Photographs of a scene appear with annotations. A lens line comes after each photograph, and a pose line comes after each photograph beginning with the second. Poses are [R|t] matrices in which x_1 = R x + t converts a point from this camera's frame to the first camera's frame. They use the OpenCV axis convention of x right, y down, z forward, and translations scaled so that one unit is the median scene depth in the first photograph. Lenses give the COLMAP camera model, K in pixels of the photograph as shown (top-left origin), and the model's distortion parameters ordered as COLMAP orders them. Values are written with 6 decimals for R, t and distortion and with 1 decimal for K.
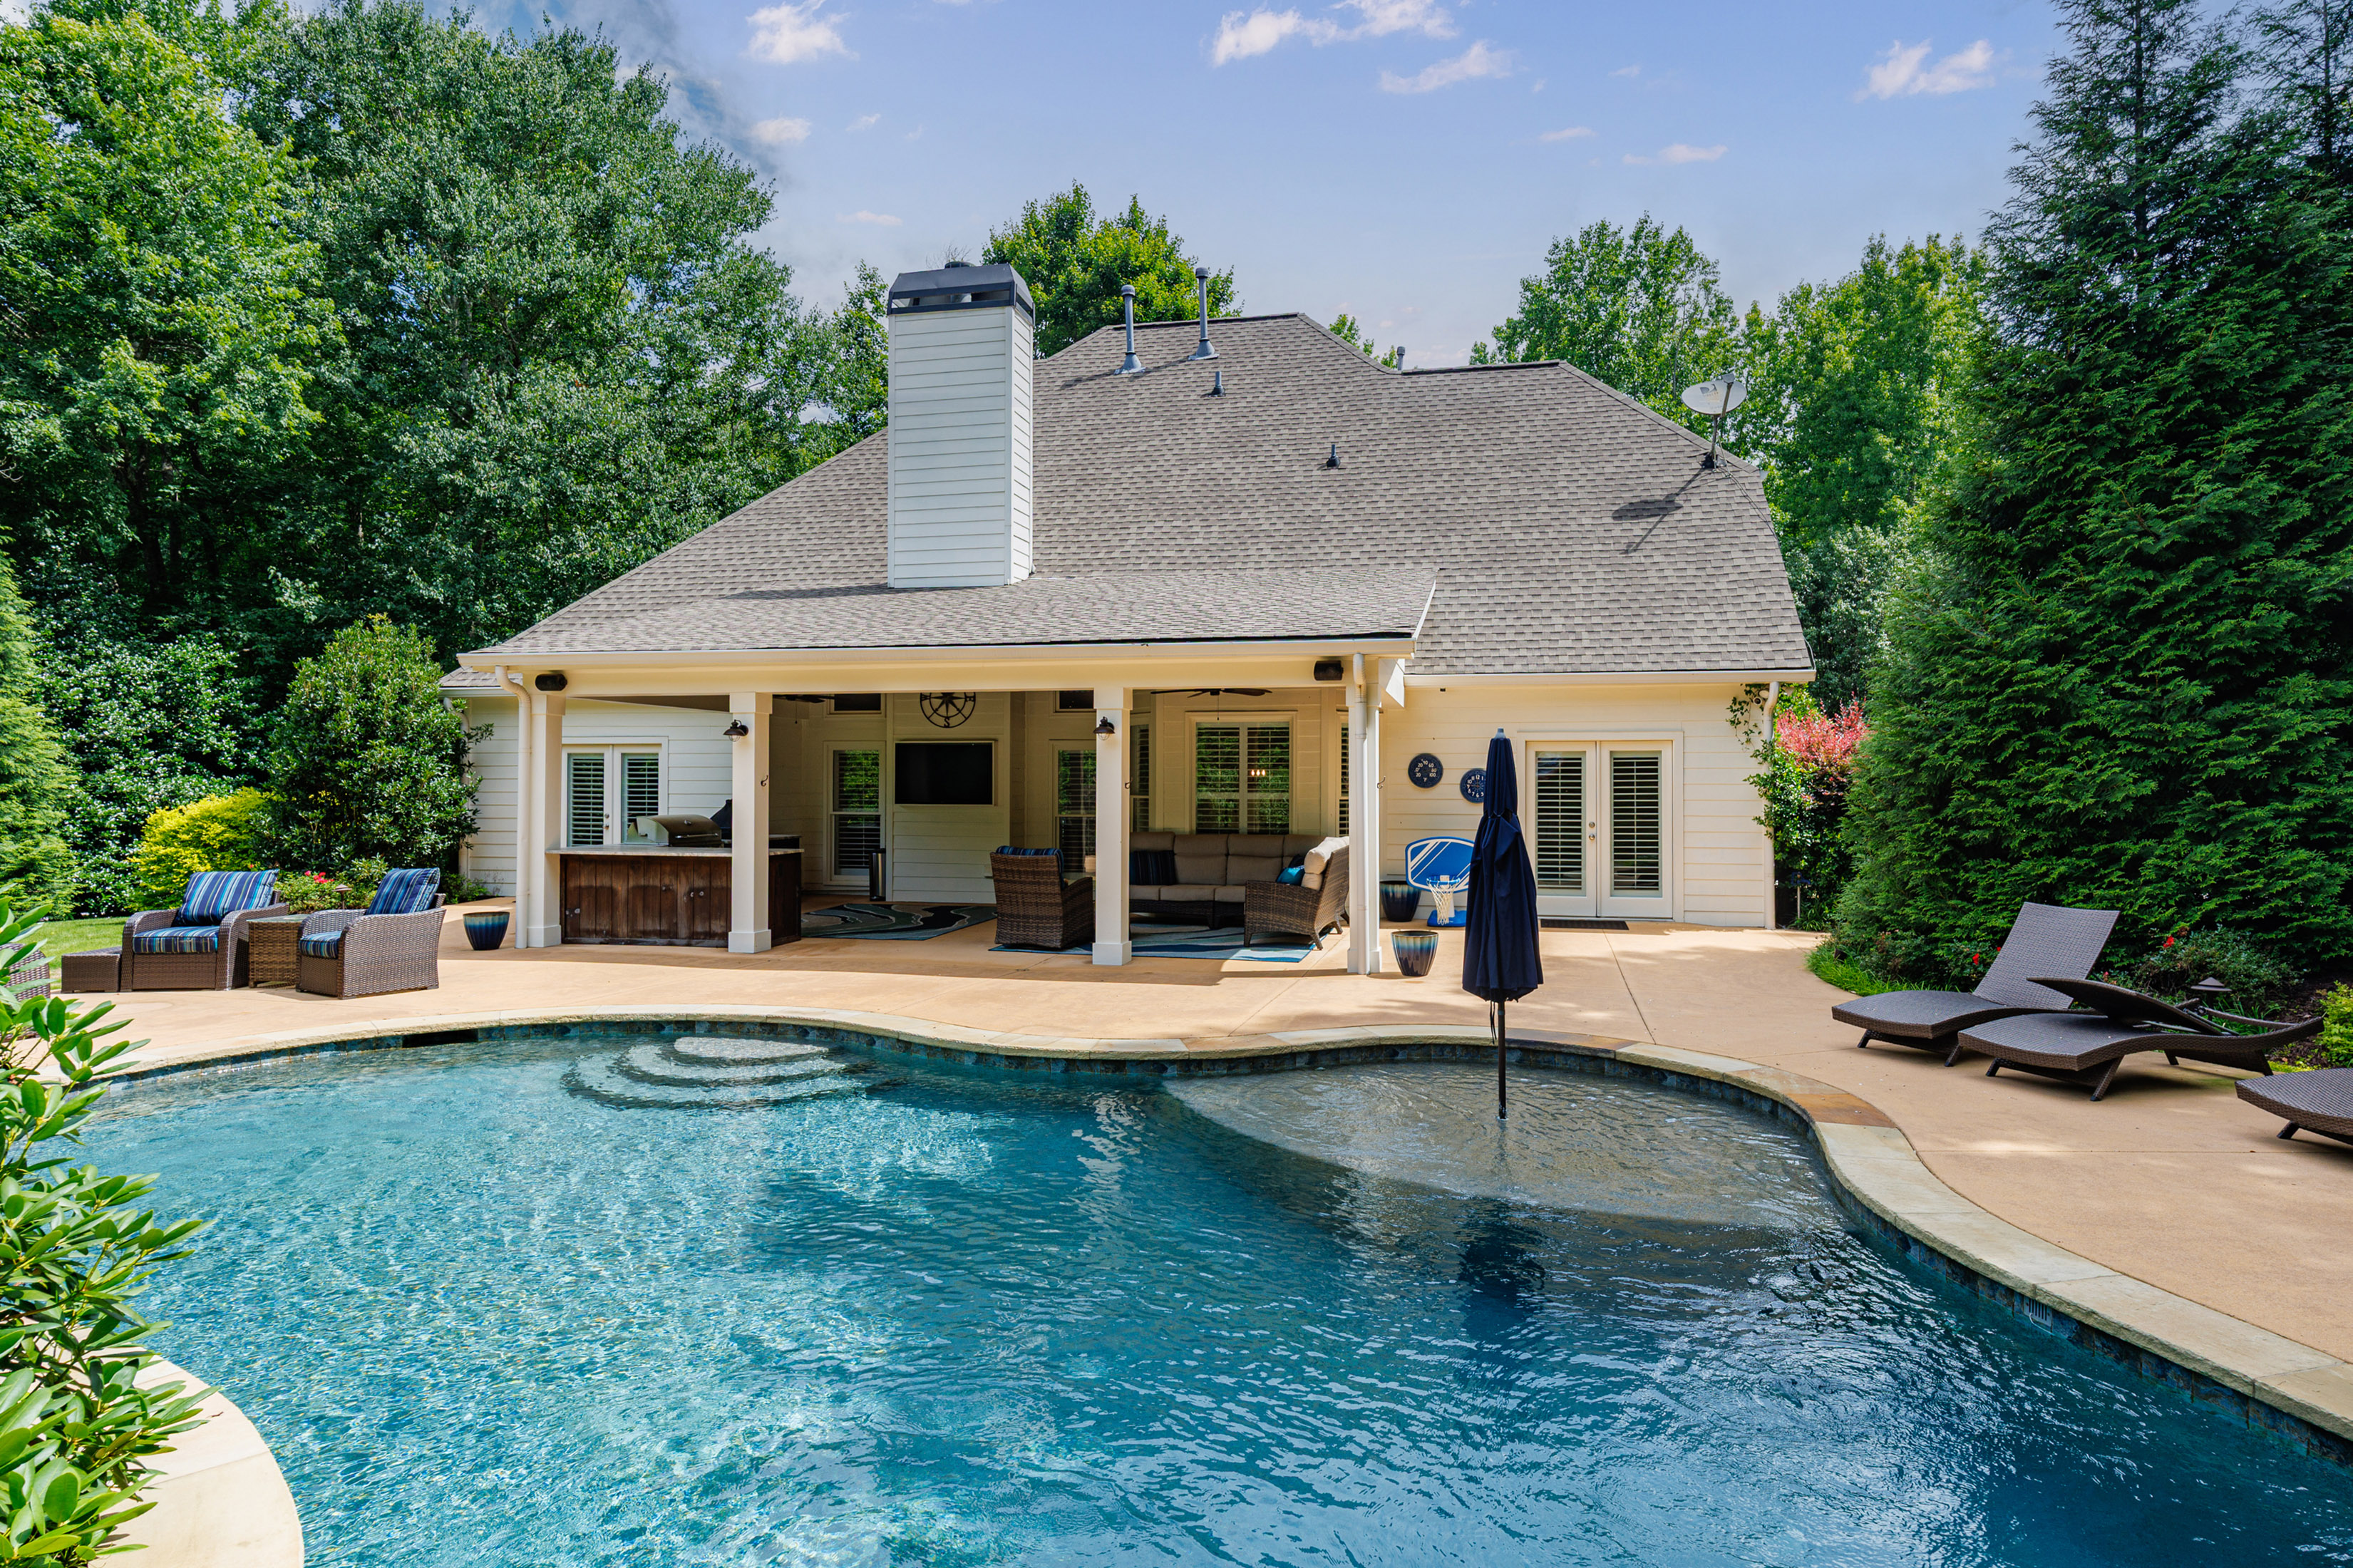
lens RADIAL K [[1295.3, 0, 1182.2], [0, 1295.3, 783.6], [0, 0, 1]] dist [0.006224, -0.000360]
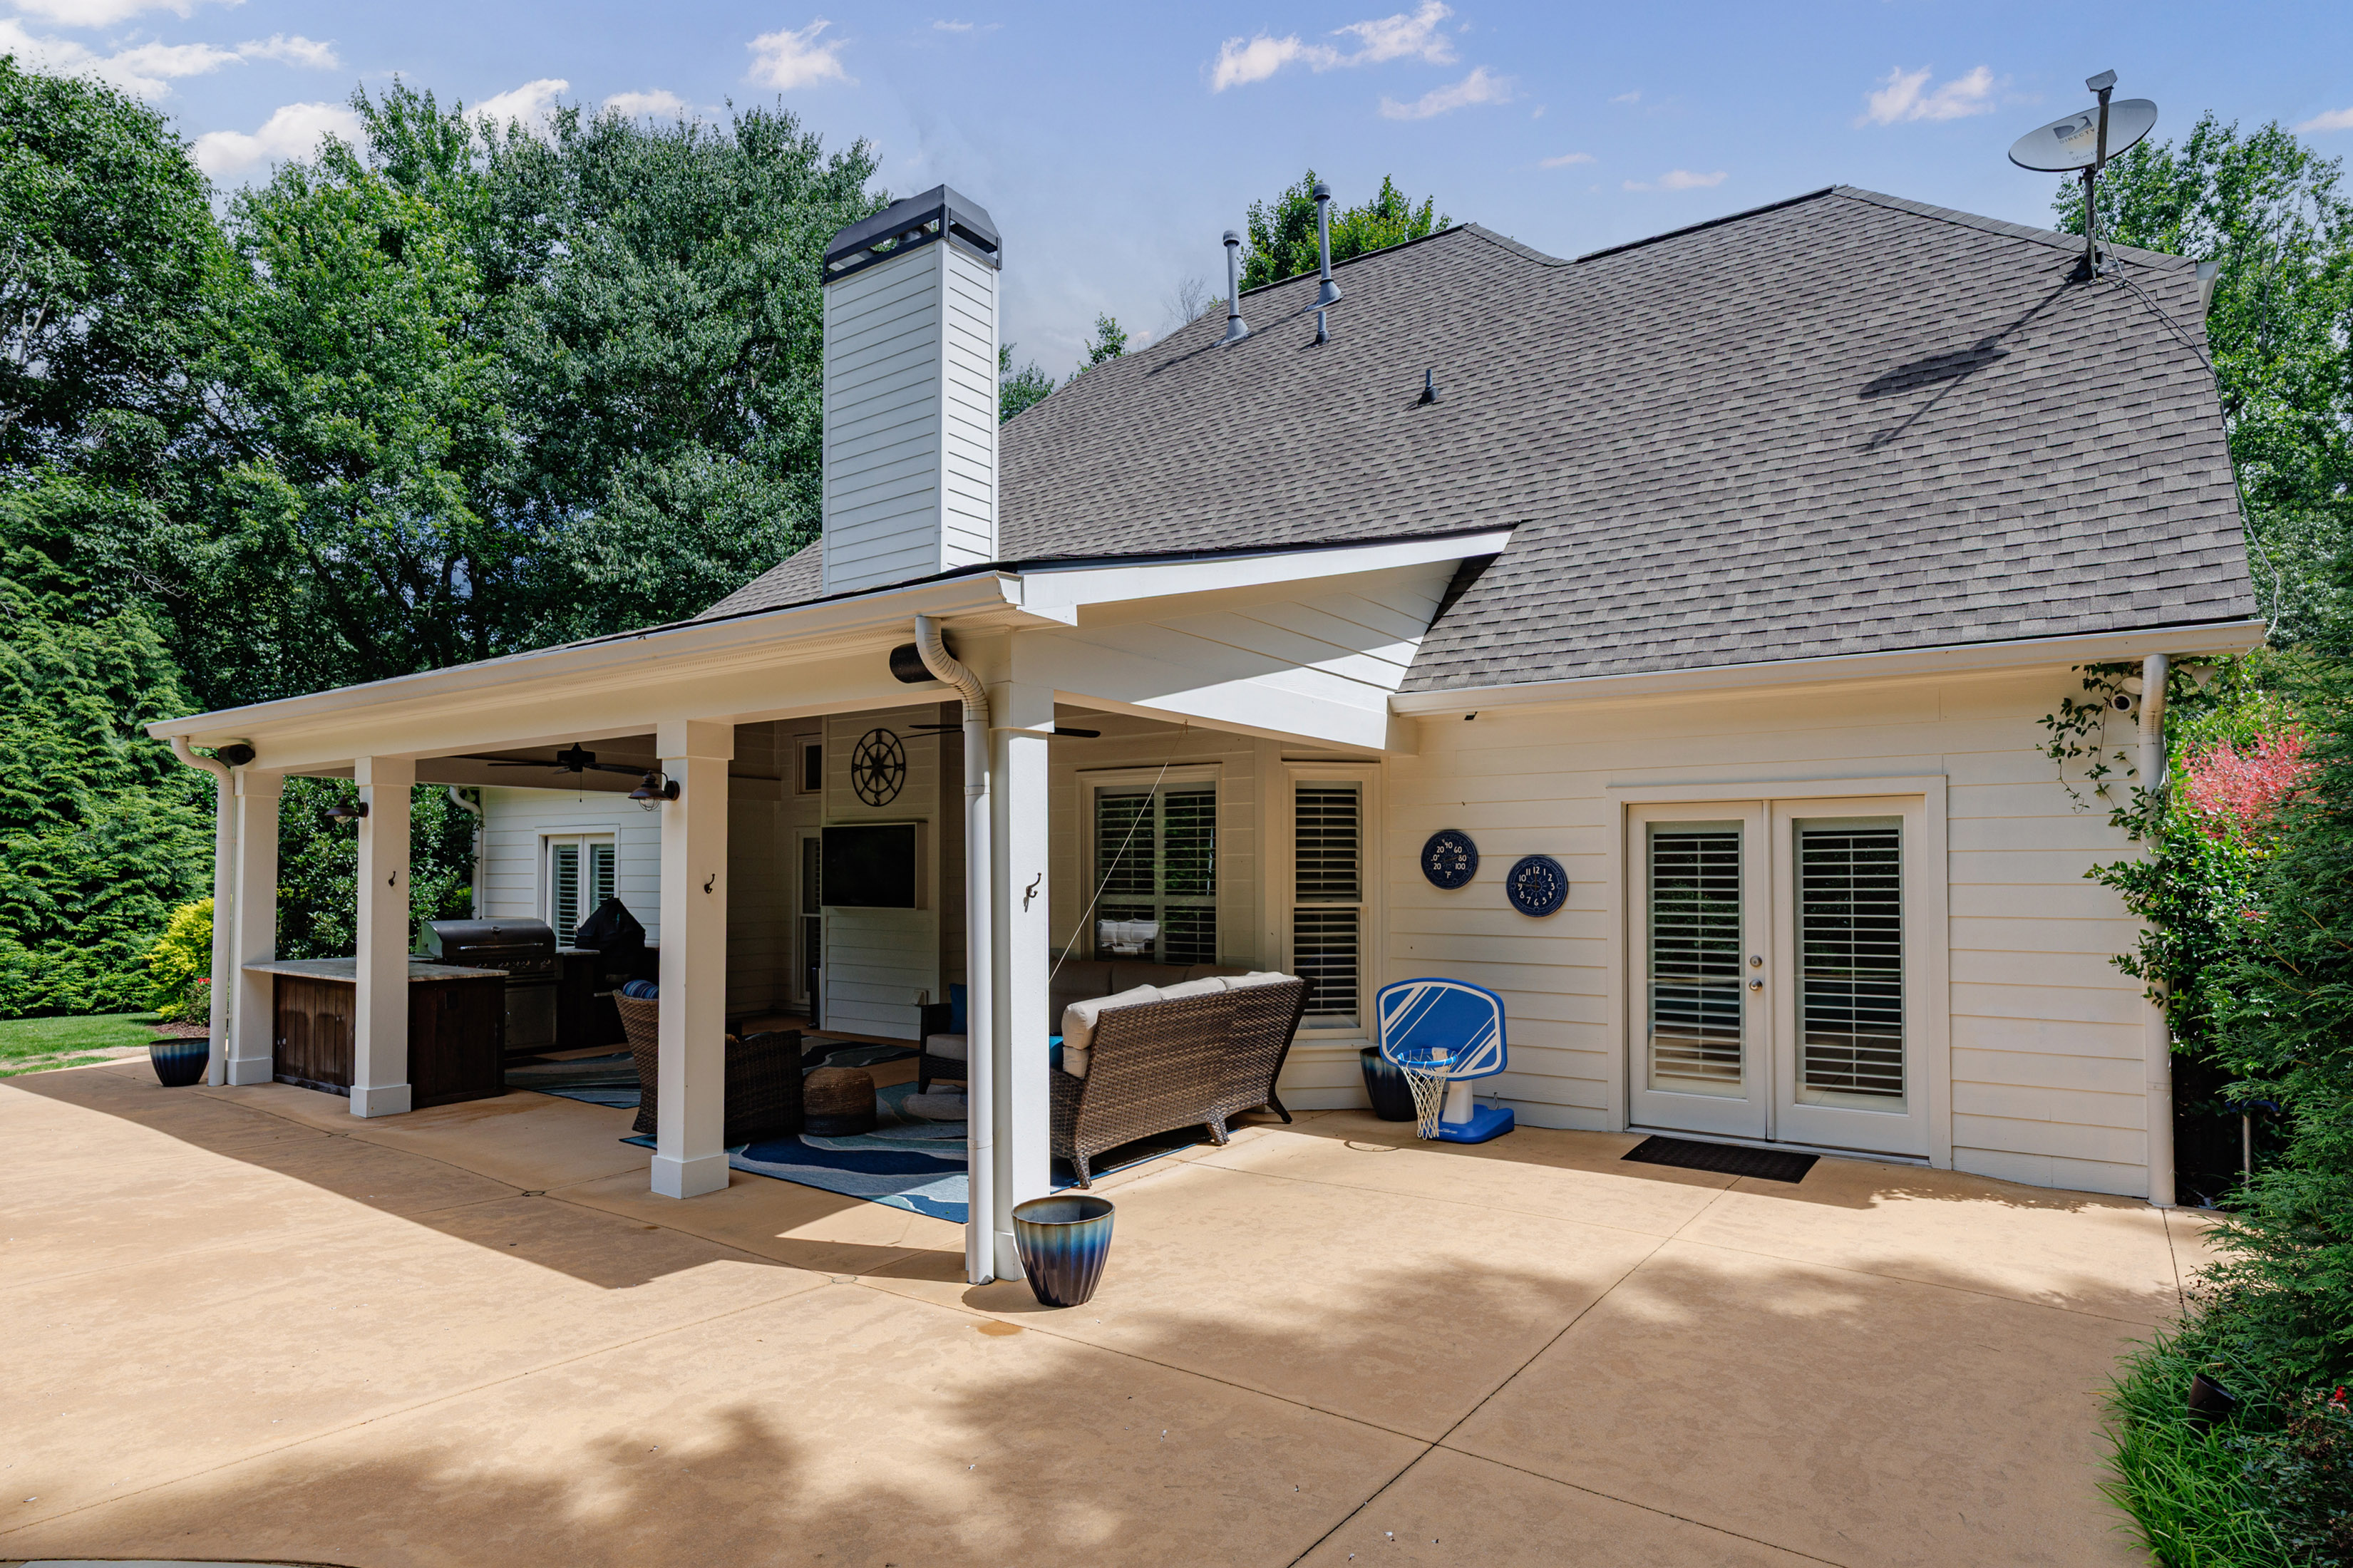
lens RADIAL K [[1253.8, 0, 1130.7], [0, 1253.8, 852.9], [0, 0, 1]] dist [-0.003599, 0.004522]
pose [[0.921916, -0.008186, -0.387303, 0.275079], [0.002347, 0.999876, -0.015544, -0.004358], [0.387382, 0.013421, 0.921821, 0.431315]]
